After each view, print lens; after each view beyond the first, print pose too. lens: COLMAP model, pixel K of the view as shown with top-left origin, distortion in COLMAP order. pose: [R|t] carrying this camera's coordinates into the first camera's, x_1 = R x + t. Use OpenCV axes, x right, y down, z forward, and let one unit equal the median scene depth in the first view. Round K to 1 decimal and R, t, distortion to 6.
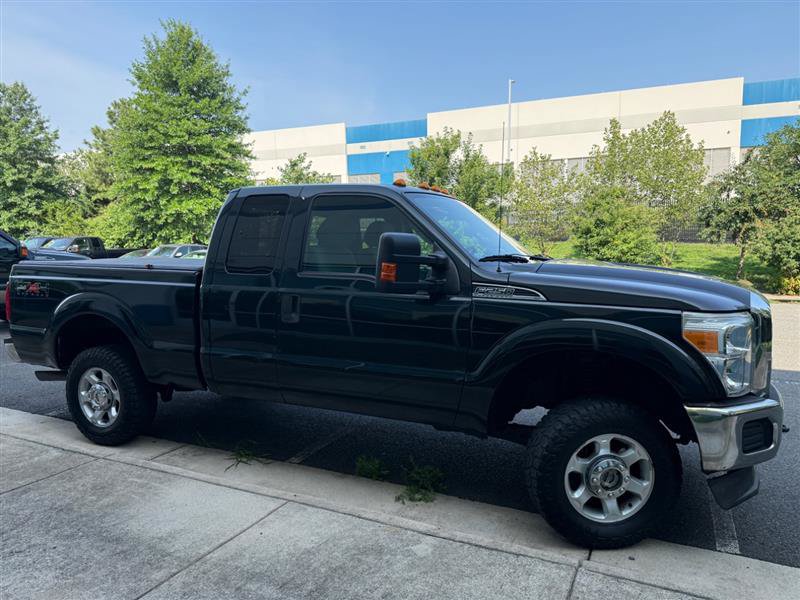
lens RADIAL K [[555.9, 0, 404.4], [0, 555.9, 306.0], [0, 0, 1]] dist [0.037665, -0.043910]
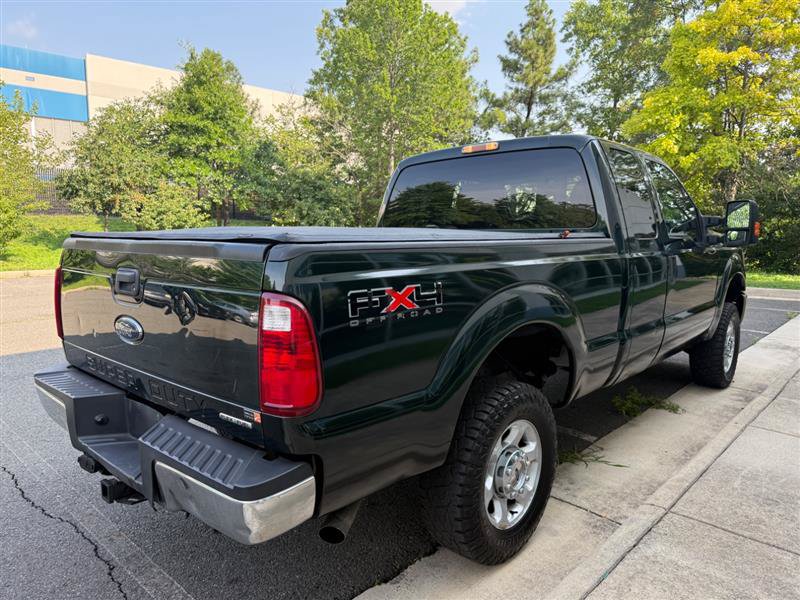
lens RADIAL K [[562.8, 0, 396.4], [0, 562.8, 300.2], [0, 0, 1]] dist [0.001081, -0.006767]
pose [[0.321670, -0.128402, 0.938105, -1.130860], [0.093267, 0.990241, 0.103557, -0.079724], [-0.942247, 0.054183, 0.330506, 0.956080]]
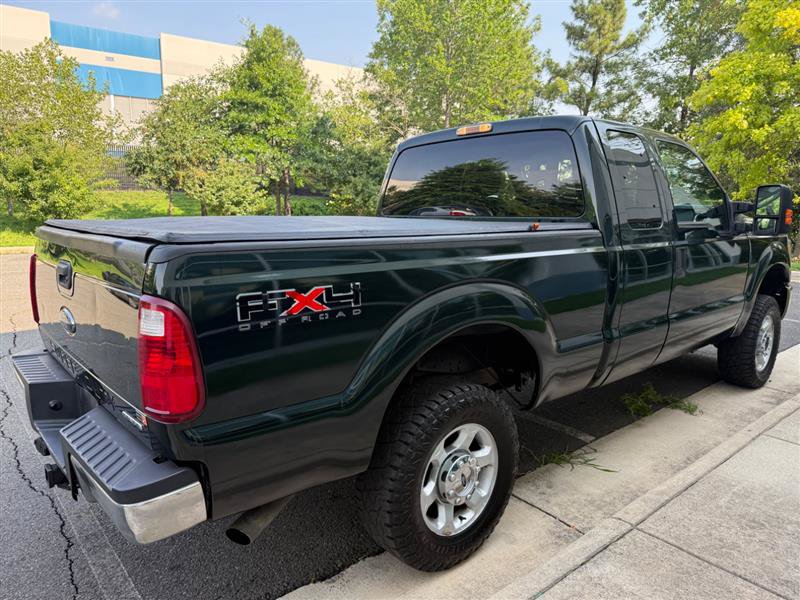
lens RADIAL K [[562.8, 0, 396.4], [0, 562.8, 300.2], [0, 0, 1]] dist [0.001081, -0.006767]
pose [[0.428818, -0.160319, 0.889052, -1.063035], [0.085845, 0.986905, 0.136559, -0.086995], [-0.899303, 0.017762, 0.436965, 0.854522]]
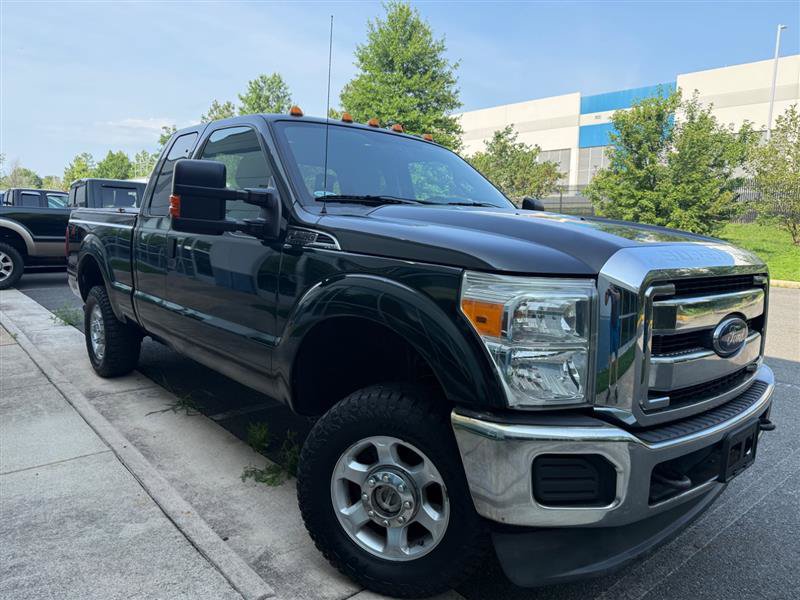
lens RADIAL K [[559.6, 0, 404.5], [0, 559.6, 301.2], [0, 0, 1]] dist [0.051885, -0.074227]
pose [[0.915917, 0.082623, -0.392771, 0.445160], [-0.071708, 0.996524, 0.042410, 0.015279], [0.394910, -0.010680, 0.918658, 0.236693]]
